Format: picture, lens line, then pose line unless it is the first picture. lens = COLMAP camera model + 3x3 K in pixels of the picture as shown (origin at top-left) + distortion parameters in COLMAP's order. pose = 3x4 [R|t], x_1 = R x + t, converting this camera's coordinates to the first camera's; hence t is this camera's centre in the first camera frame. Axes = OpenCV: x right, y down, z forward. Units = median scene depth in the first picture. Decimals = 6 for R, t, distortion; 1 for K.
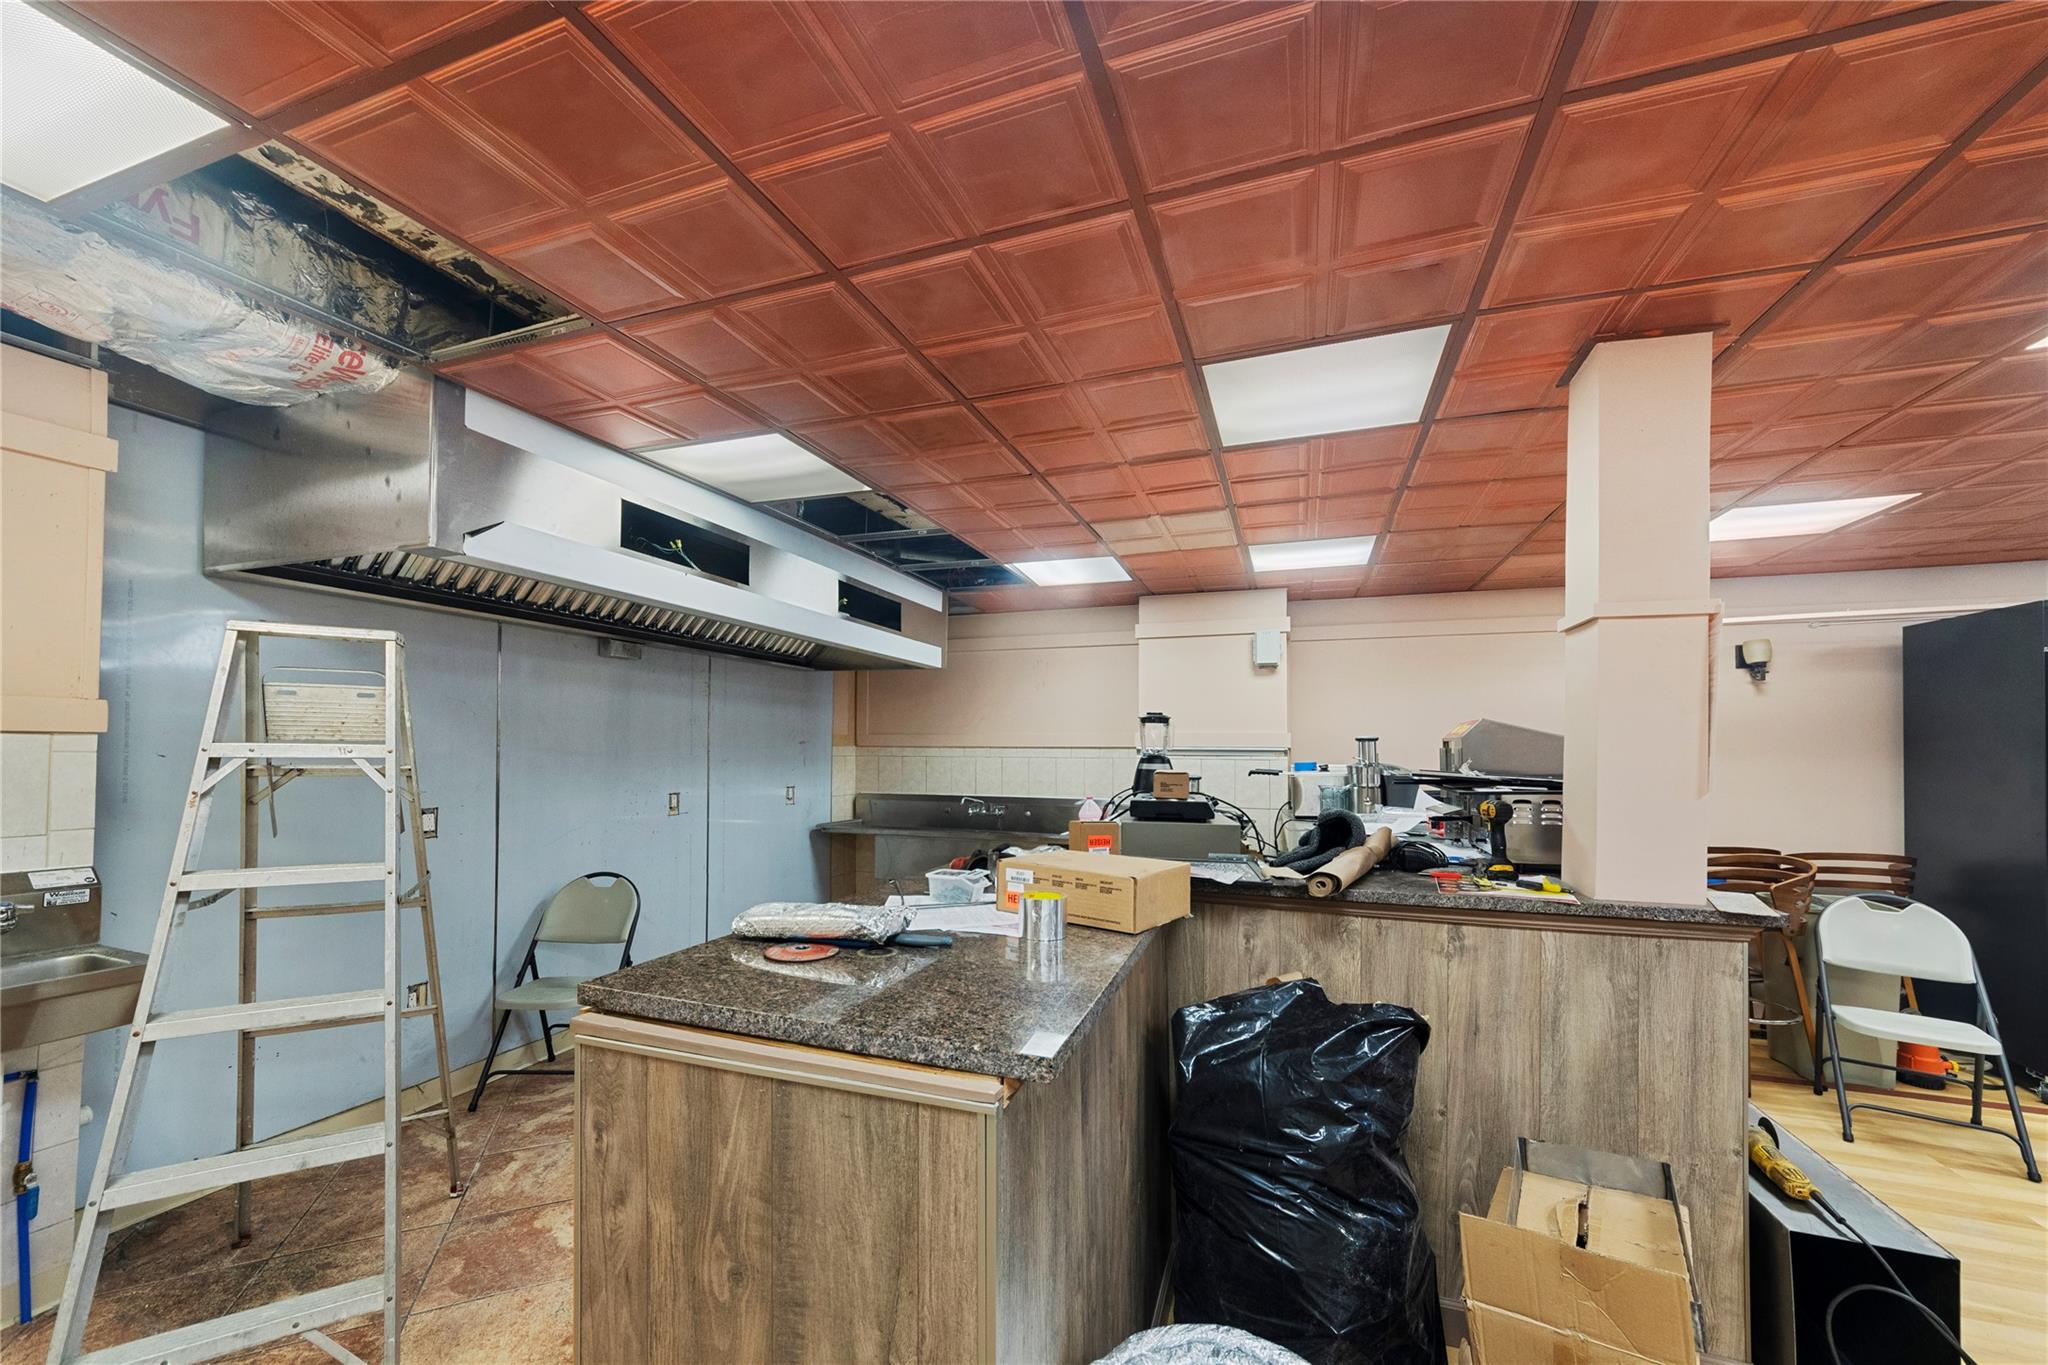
lens RADIAL K [[744.5, 0, 1035.4], [0, 744.5, 727.9], [0, 0, 1]] dist [-0.002608, -0.000109]
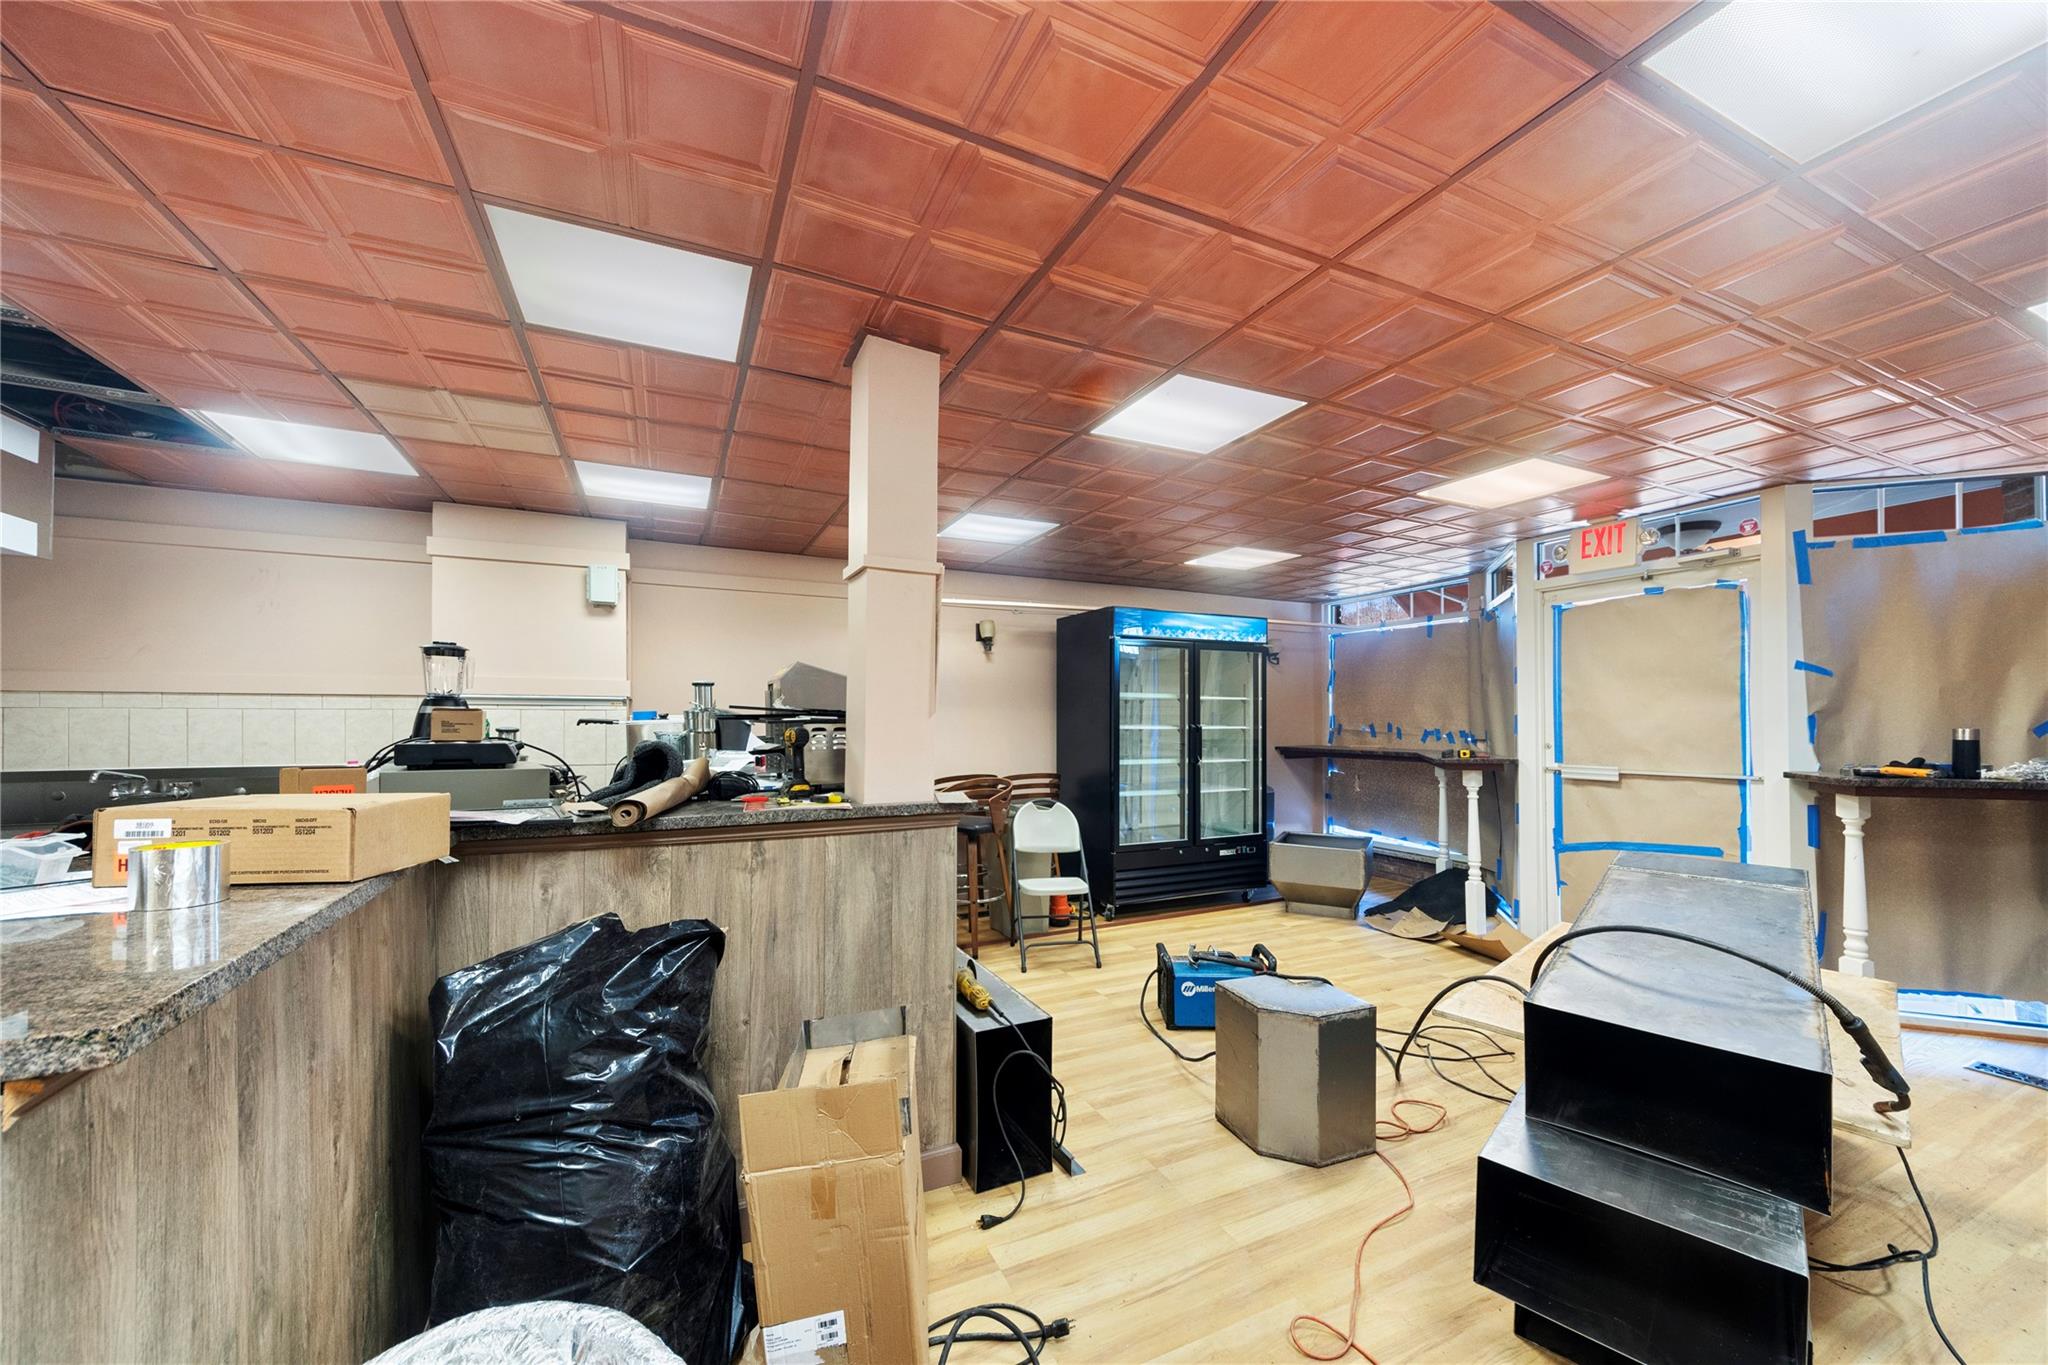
lens RADIAL K [[744.5, 0, 1035.4], [0, 744.5, 727.9], [0, 0, 1]] dist [-0.002608, -0.000109]
pose [[0.716786, 0.023681, 0.696891, 0.095045], [-0.028816, 0.999575, -0.004328, 0.092460], [-0.696697, -0.016979, 0.717164, -0.053191]]
